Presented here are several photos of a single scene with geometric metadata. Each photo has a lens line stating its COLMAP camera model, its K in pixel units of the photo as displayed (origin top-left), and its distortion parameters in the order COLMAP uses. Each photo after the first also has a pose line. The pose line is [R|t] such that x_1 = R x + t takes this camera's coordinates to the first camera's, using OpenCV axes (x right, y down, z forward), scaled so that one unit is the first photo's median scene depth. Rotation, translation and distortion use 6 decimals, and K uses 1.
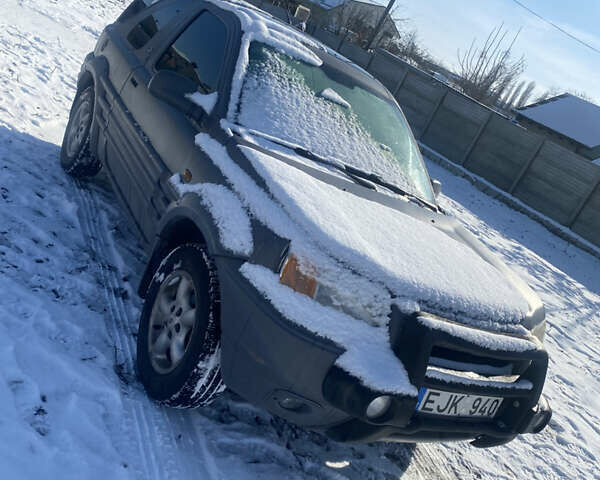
lens RADIAL K [[665.7, 0, 300.0], [0, 665.7, 240.0], [0, 0, 1]] dist [0.041766, -0.019391]
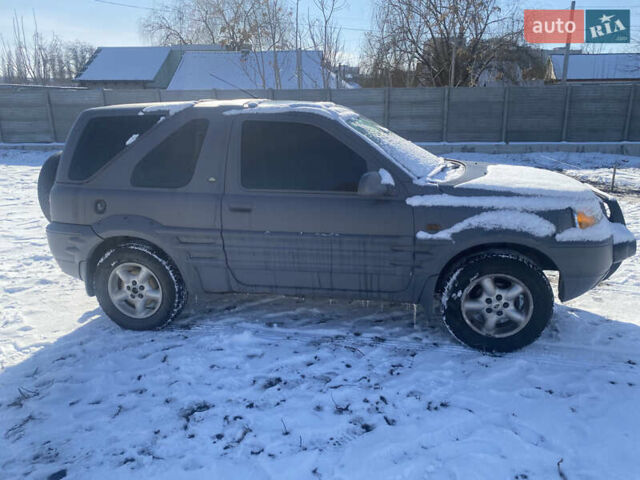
lens RADIAL K [[544.2, 0, 320.0], [0, 544.2, 240.0], [0, 0, 1]] dist [0.001635, 0.005638]
pose [[0.551074, -0.614789, 0.564227, -1.056456], [0.513813, 0.782774, 0.351085, -0.657707], [-0.657505, 0.096433, 0.747253, 0.343494]]
